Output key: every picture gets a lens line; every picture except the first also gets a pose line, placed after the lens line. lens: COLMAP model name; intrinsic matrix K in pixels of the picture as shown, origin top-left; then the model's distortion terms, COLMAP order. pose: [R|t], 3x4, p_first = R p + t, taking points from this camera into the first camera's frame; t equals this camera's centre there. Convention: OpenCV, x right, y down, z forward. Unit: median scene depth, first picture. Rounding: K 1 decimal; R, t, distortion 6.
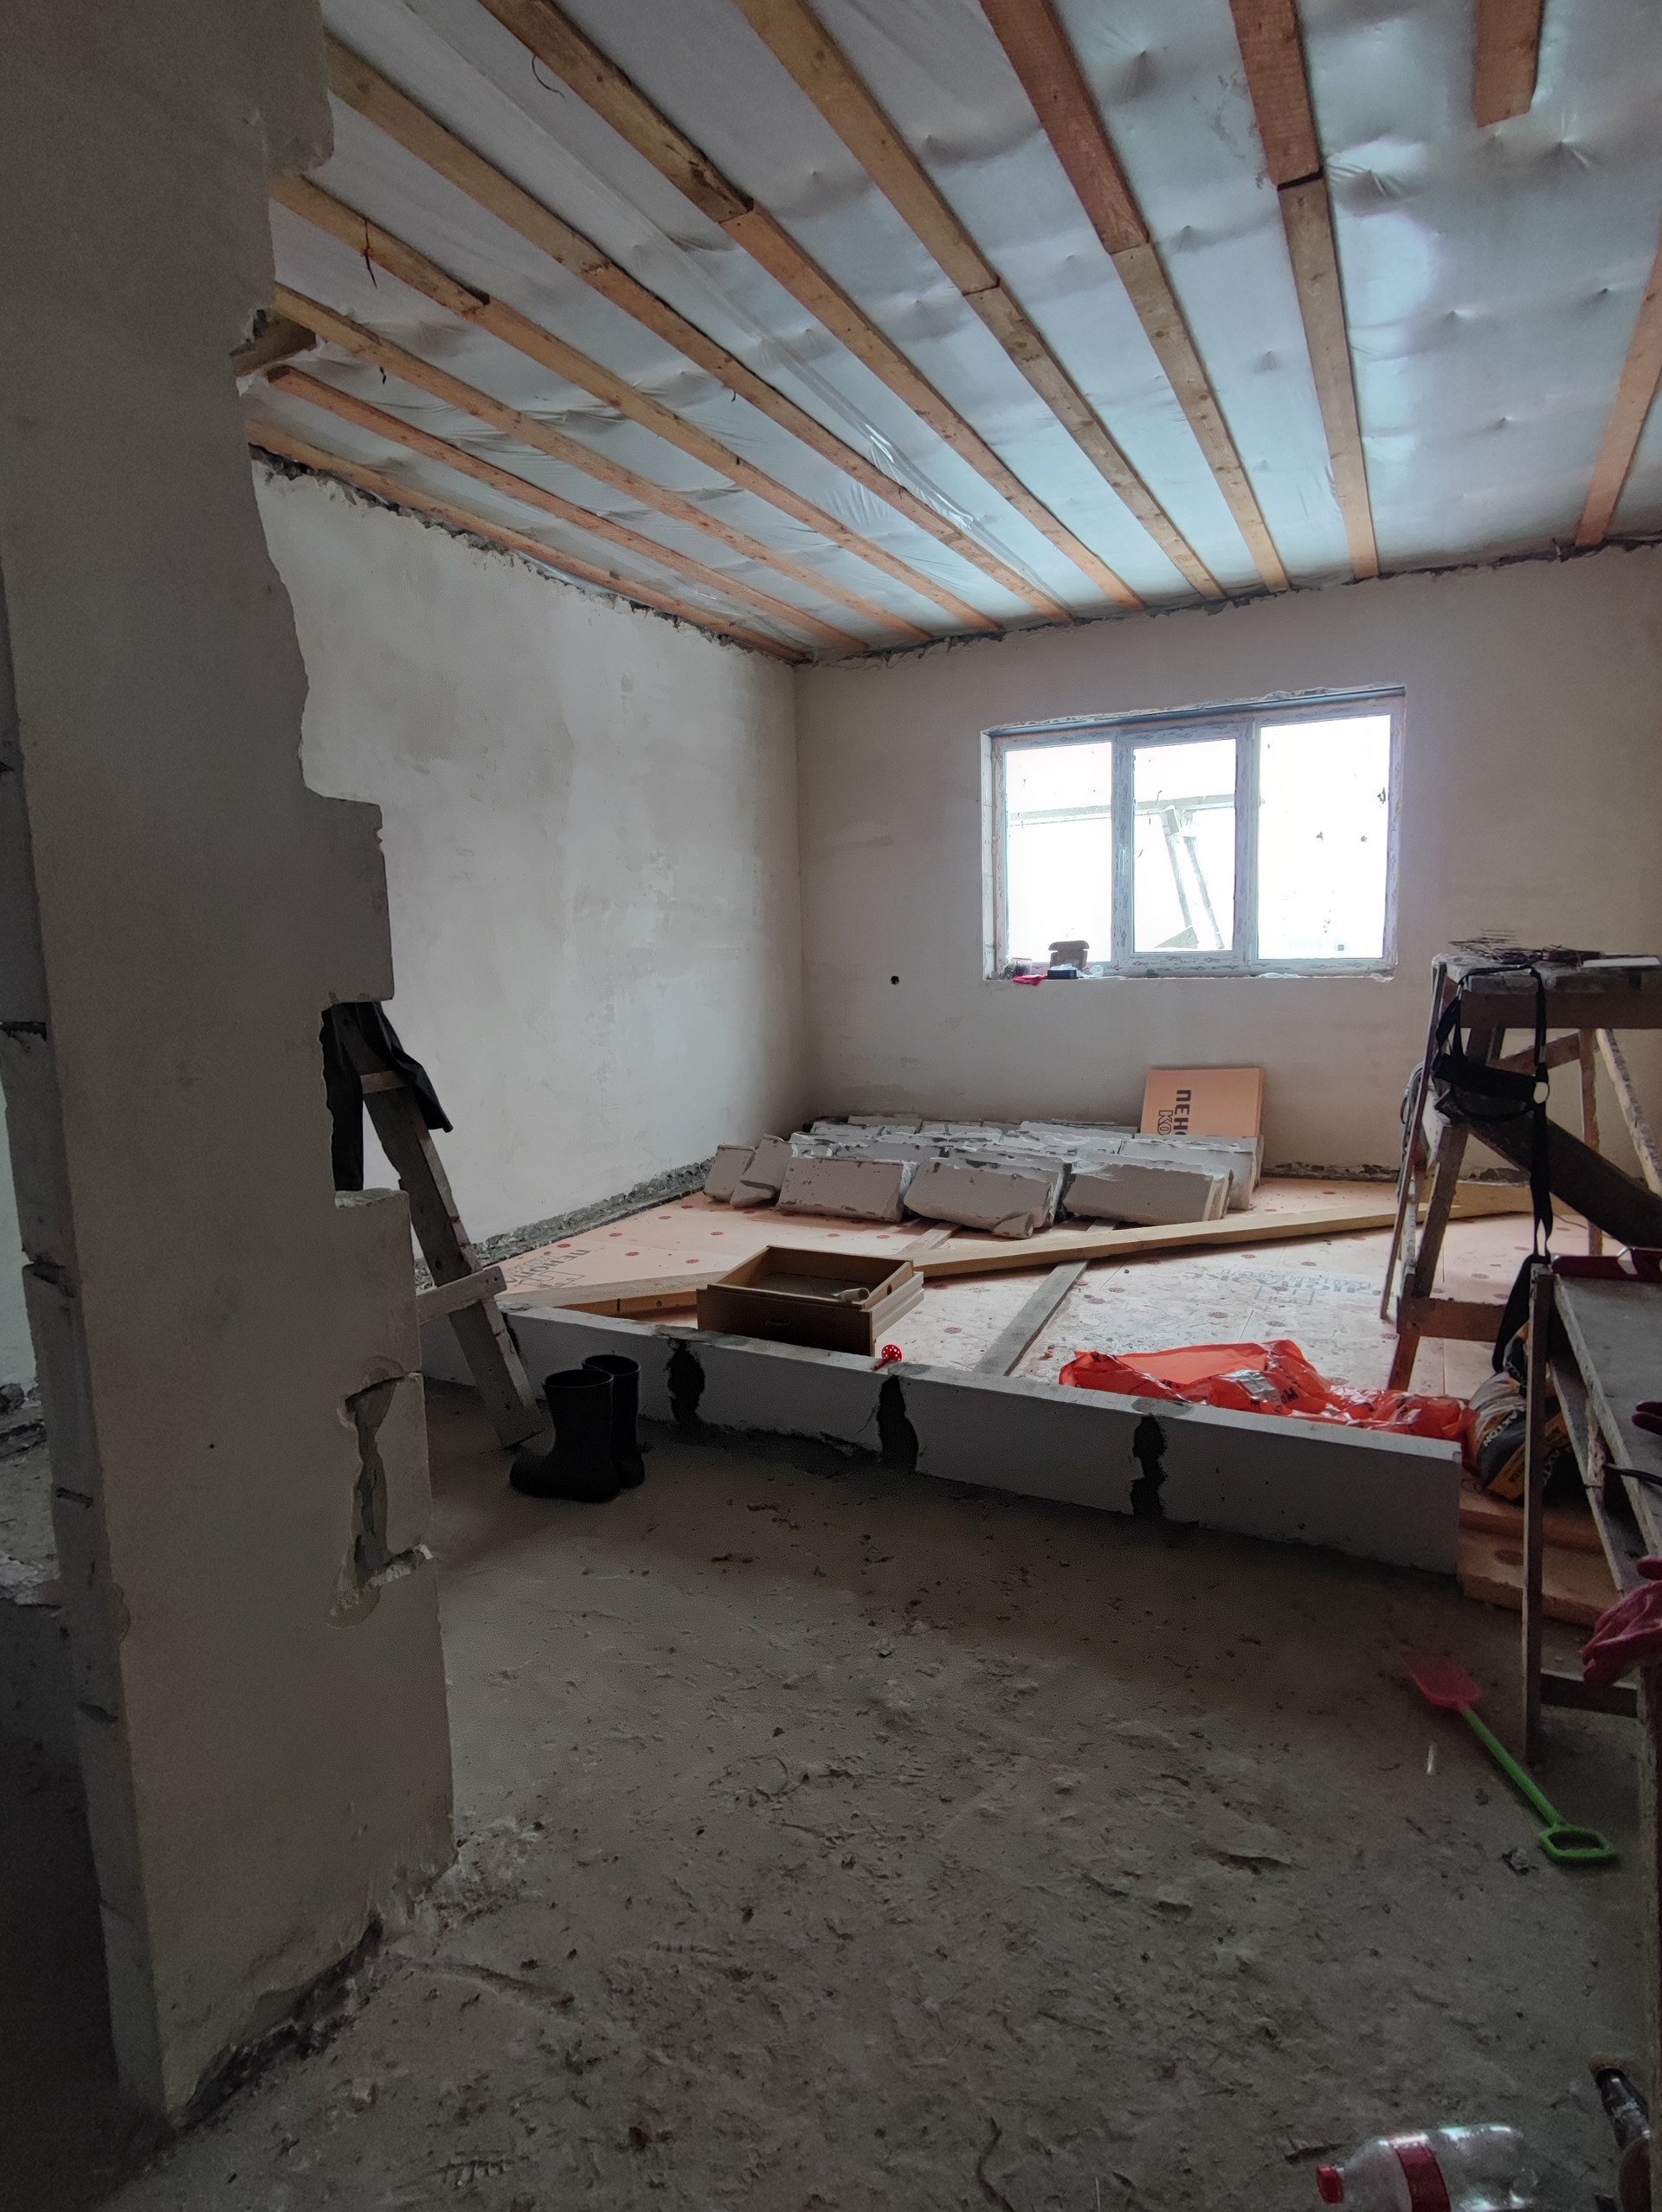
lens RADIAL K [[1177.4, 0, 842.4], [0, 1177.4, 1107.6], [0, 0, 1]] dist [-0.019290, 0.012562]
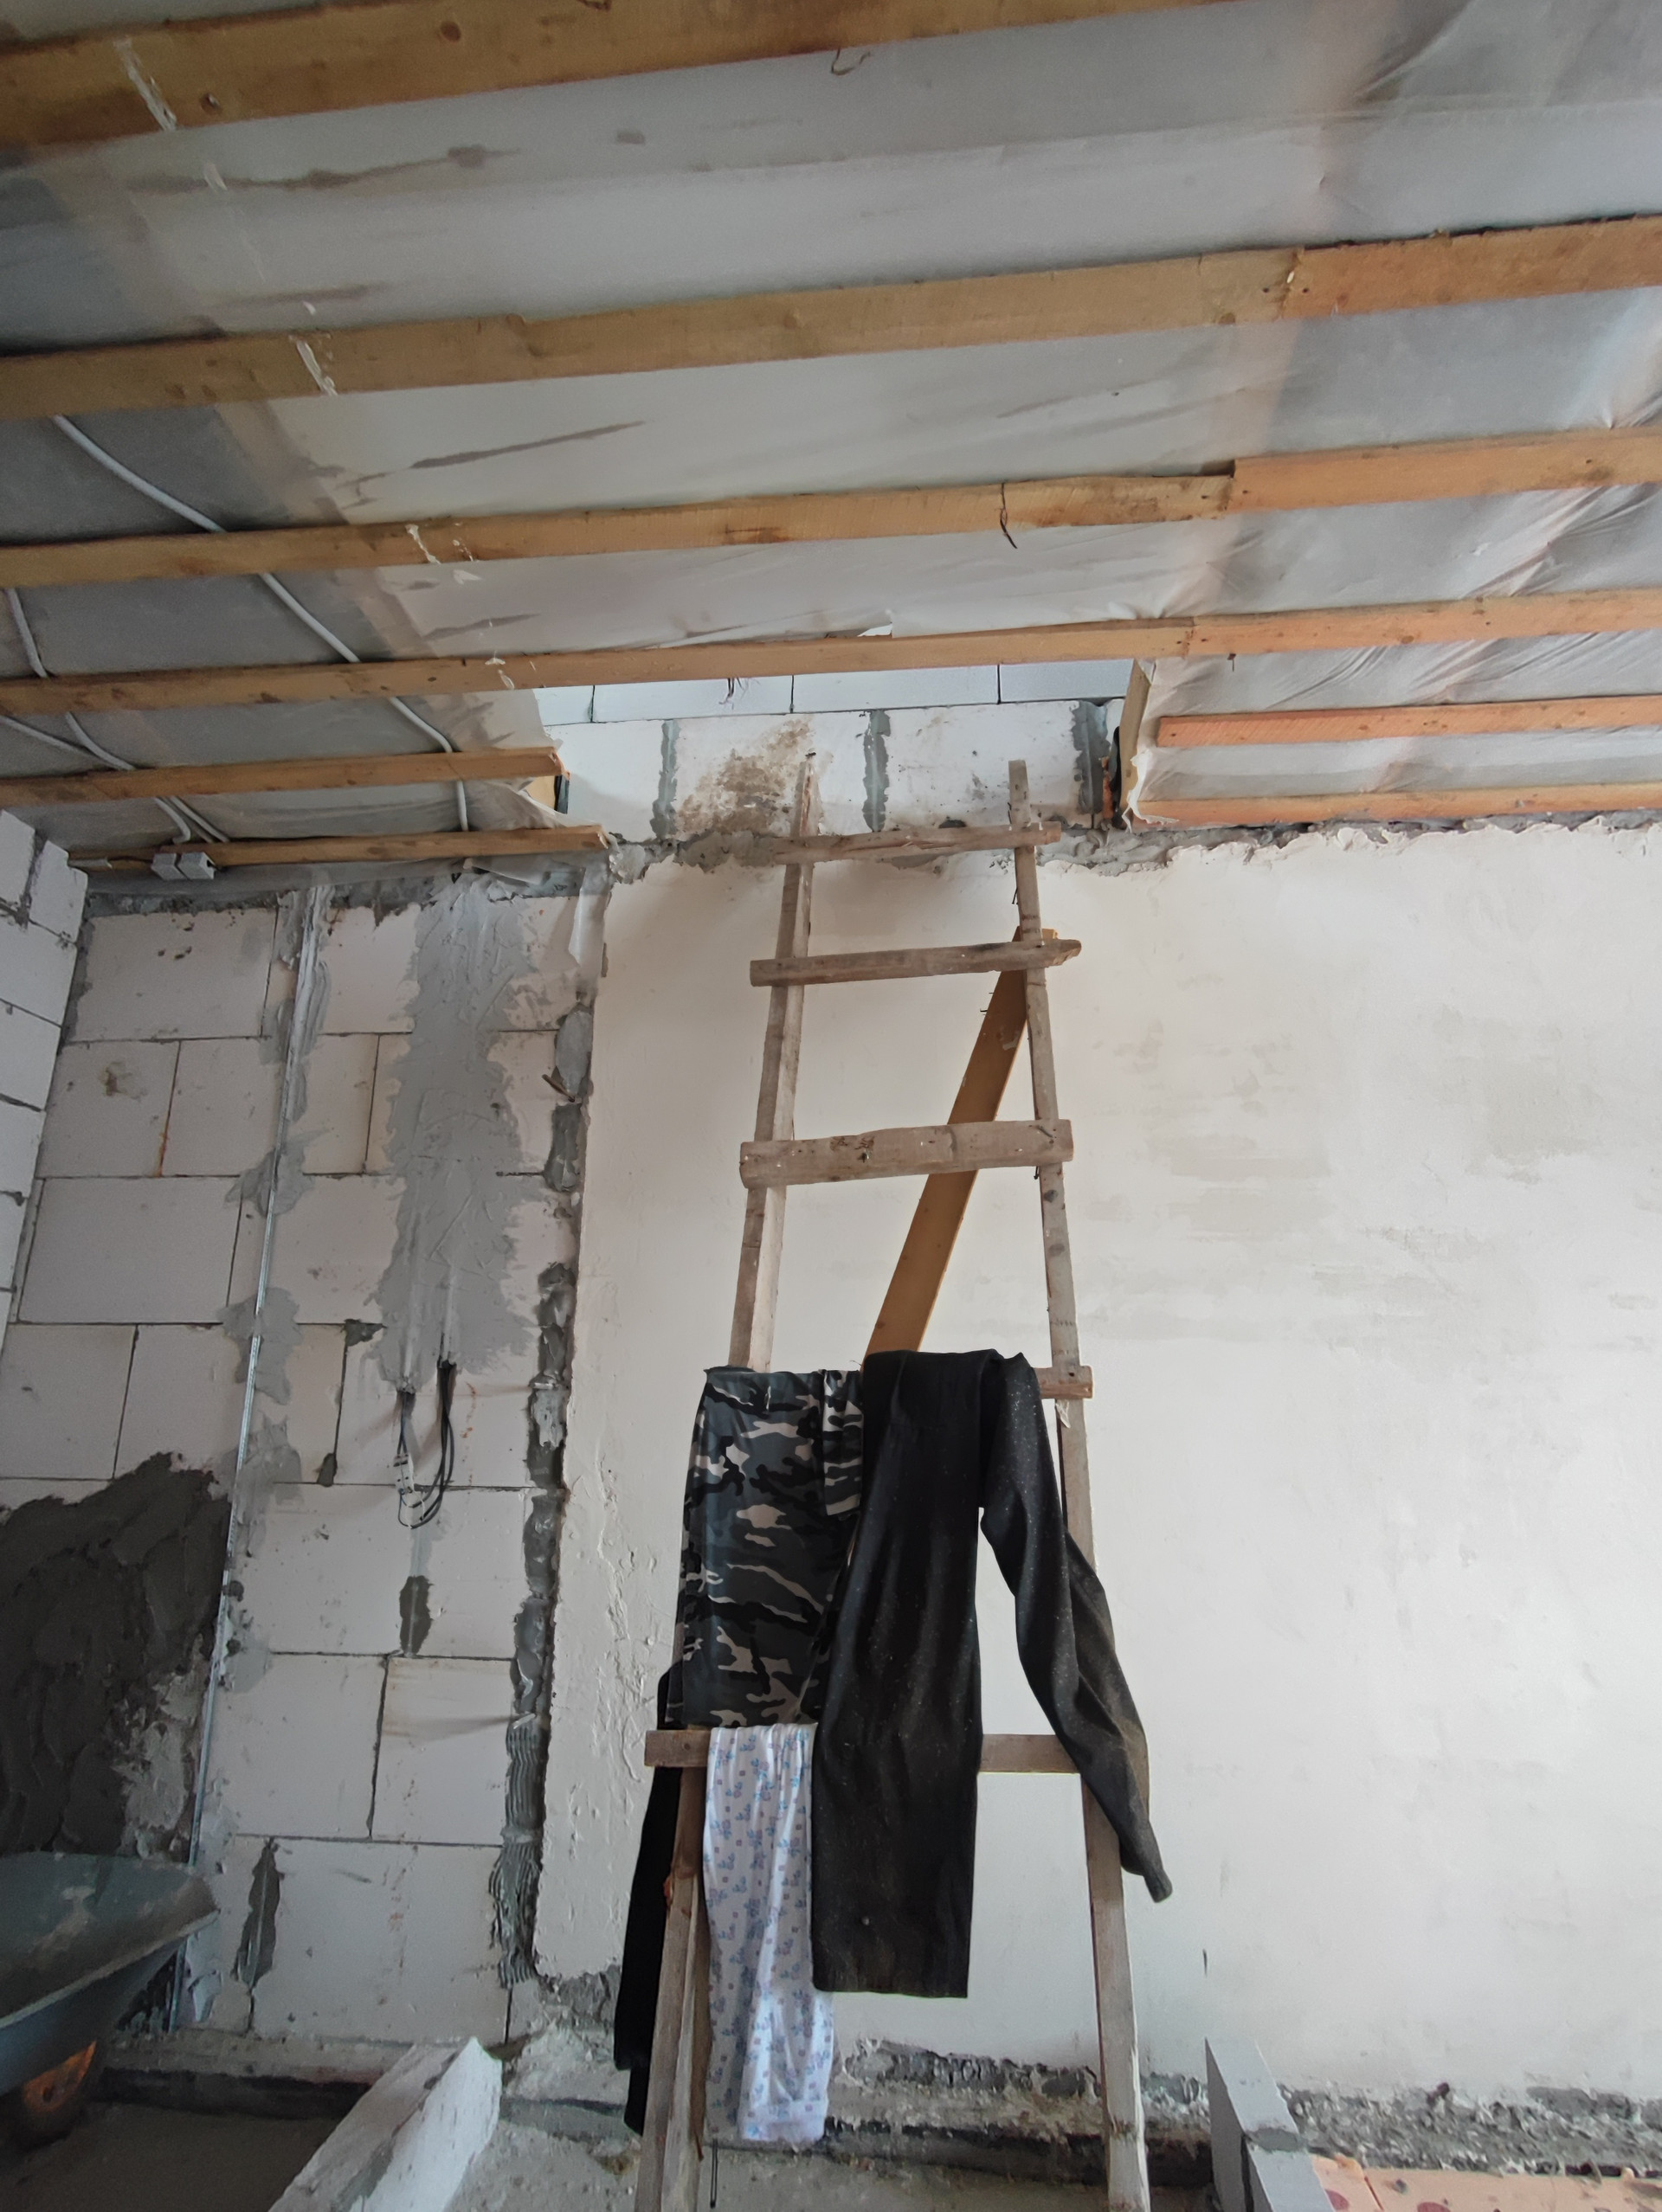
lens RADIAL K [[1177.4, 0, 848.7], [0, 1177.4, 1101.8], [0, 0, 1]] dist [-0.019290, 0.012562]
pose [[0.358912, -0.215739, -0.908096, 0.078027], [-0.144233, 0.948415, -0.282323, -0.083455], [0.922160, 0.232306, 0.309281, 0.400020]]
